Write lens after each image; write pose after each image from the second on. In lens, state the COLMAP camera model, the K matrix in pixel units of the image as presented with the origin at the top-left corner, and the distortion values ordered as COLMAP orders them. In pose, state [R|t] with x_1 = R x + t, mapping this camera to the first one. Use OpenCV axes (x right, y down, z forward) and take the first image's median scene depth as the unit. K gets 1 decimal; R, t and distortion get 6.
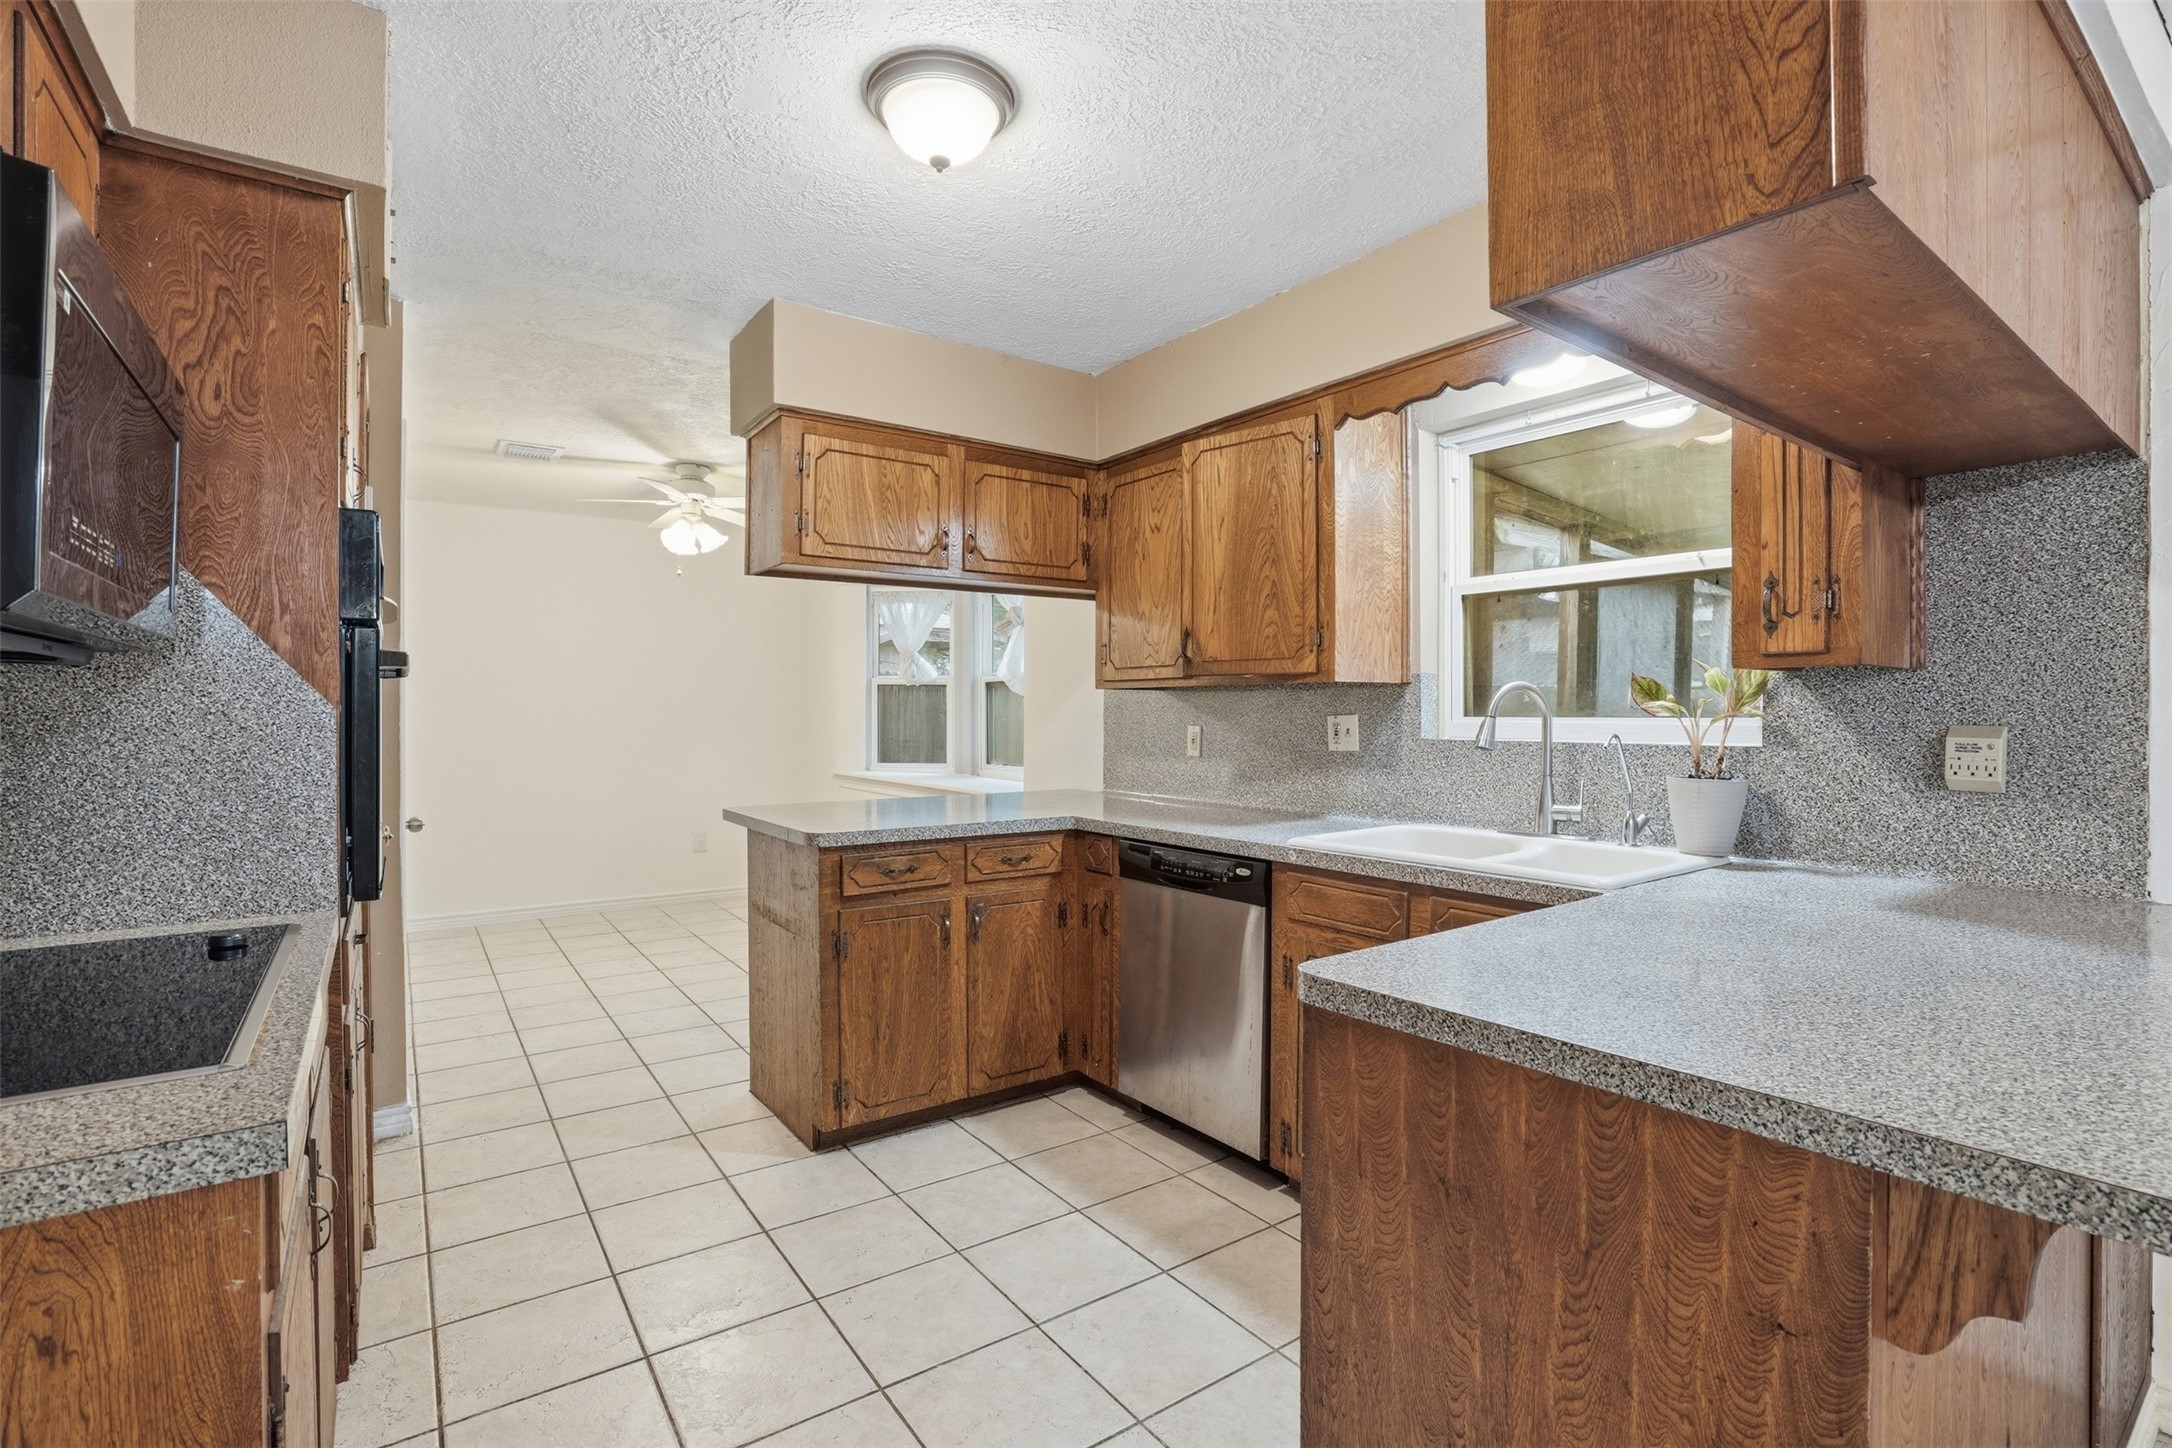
lens RADIAL K [[996.5, 0, 1088.2], [0, 996.5, 713.3], [0, 0, 1]] dist [-0.043453, 0.005266]
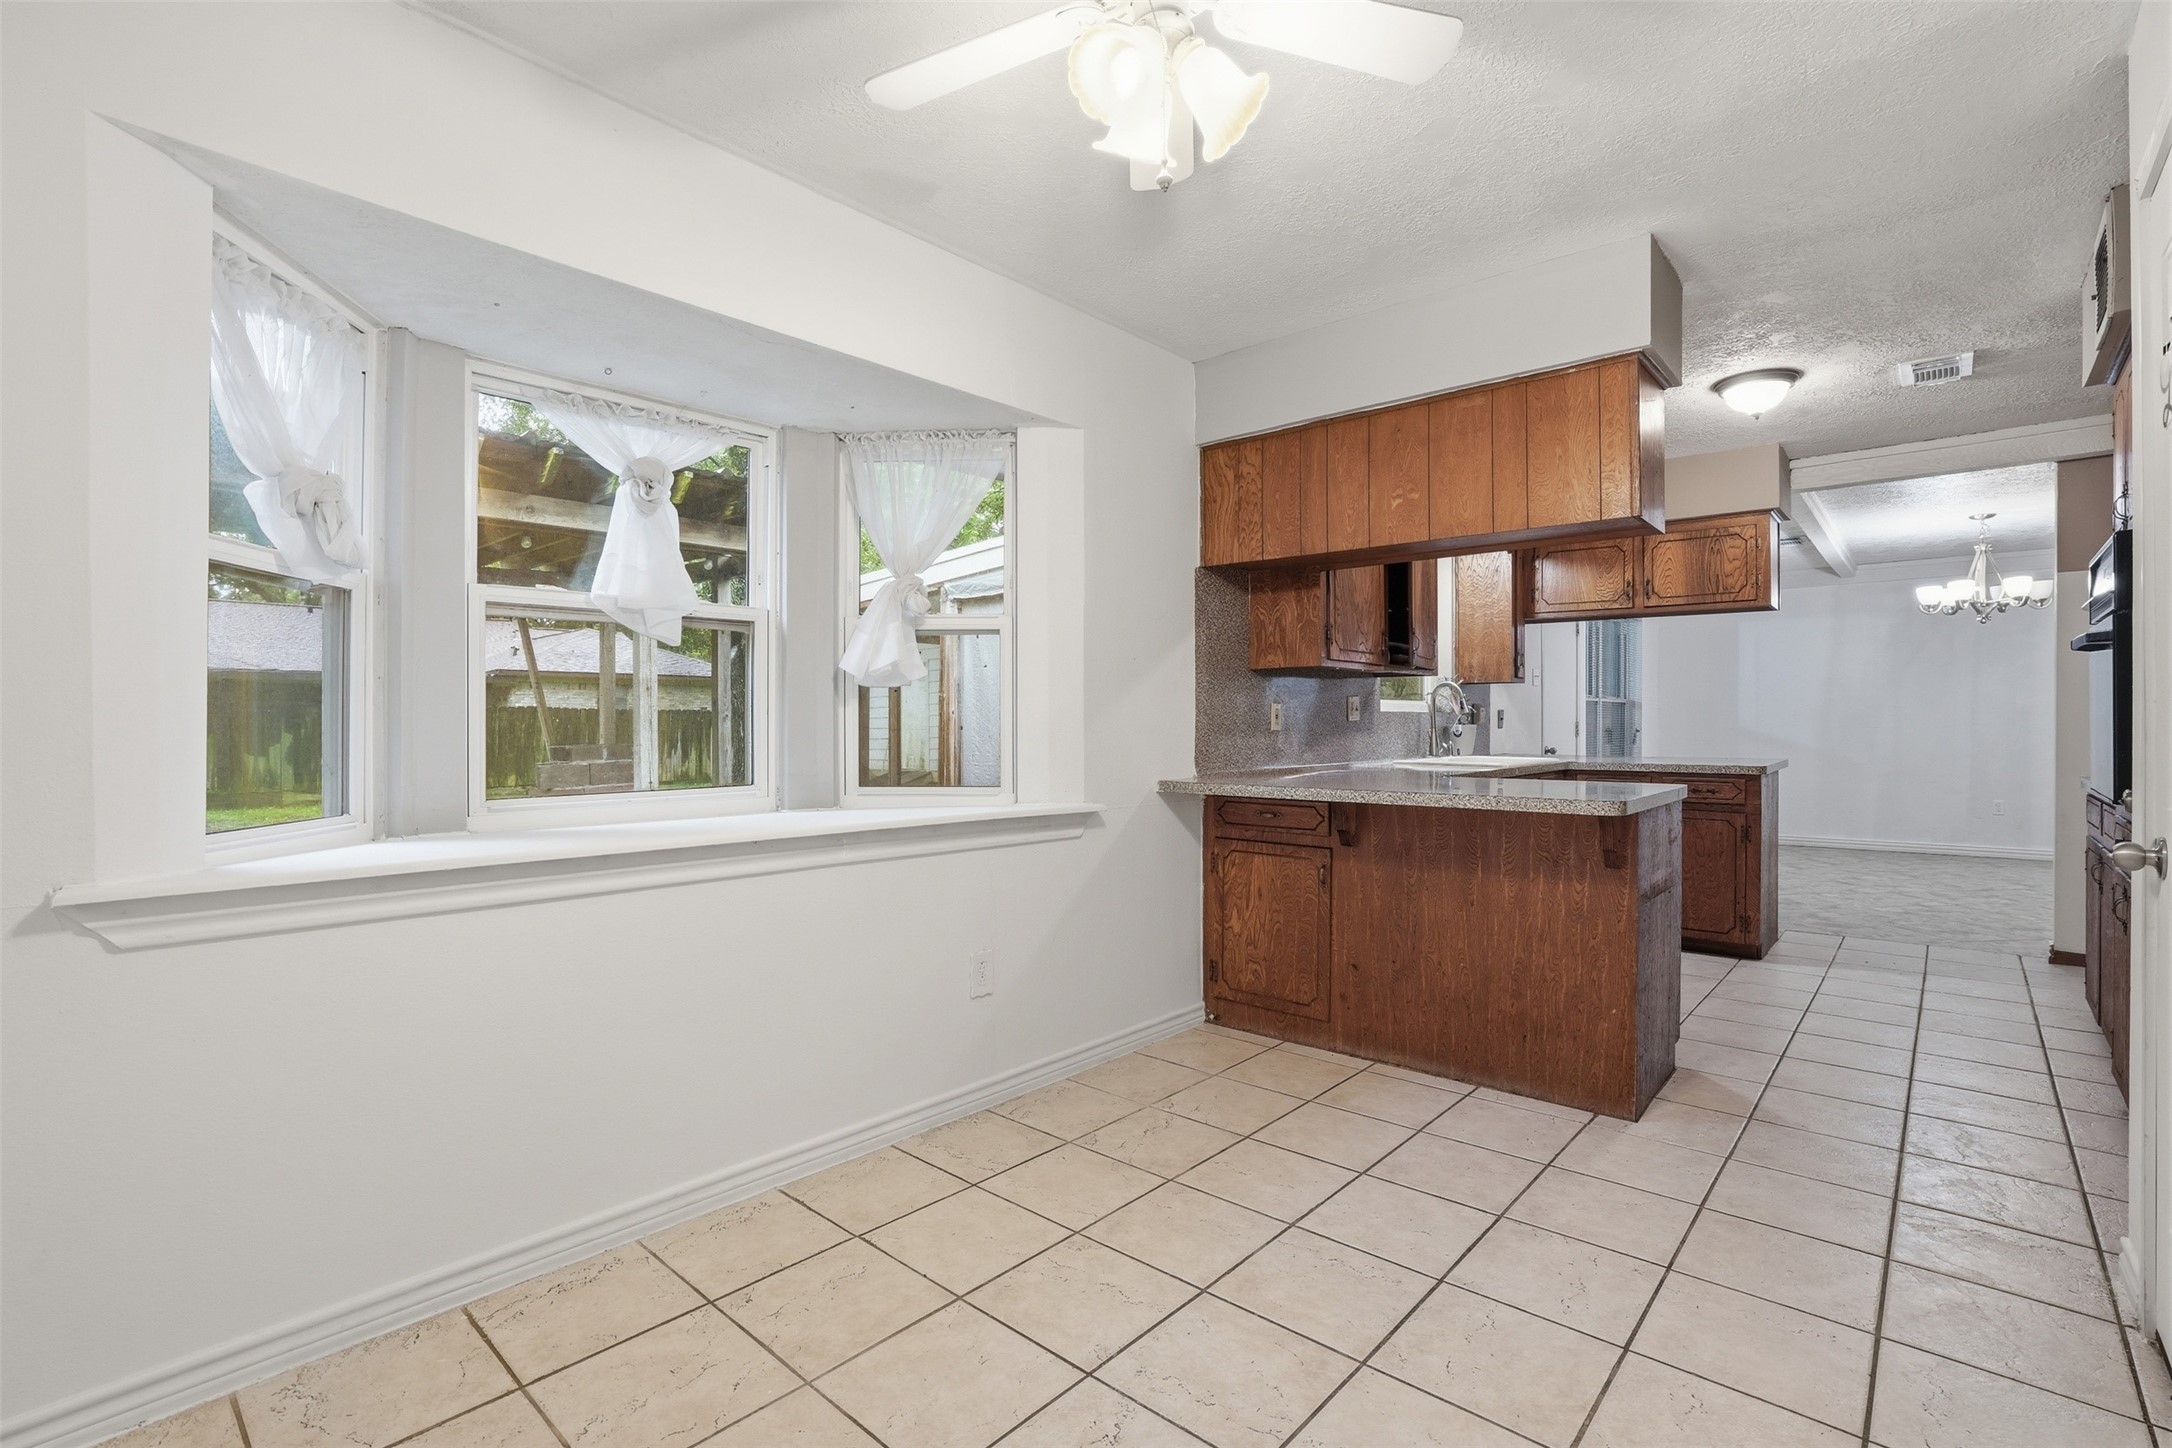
lens RADIAL K [[996.5, 0, 1045.9], [0, 996.5, 724.4], [0, 0, 1]] dist [-0.043453, 0.005266]
pose [[-0.194026, -0.001299, 0.980996, -1.185645], [0.003344, 0.999992, 0.001985, 0.041207], [-0.980991, 0.003666, -0.194020, 1.840910]]
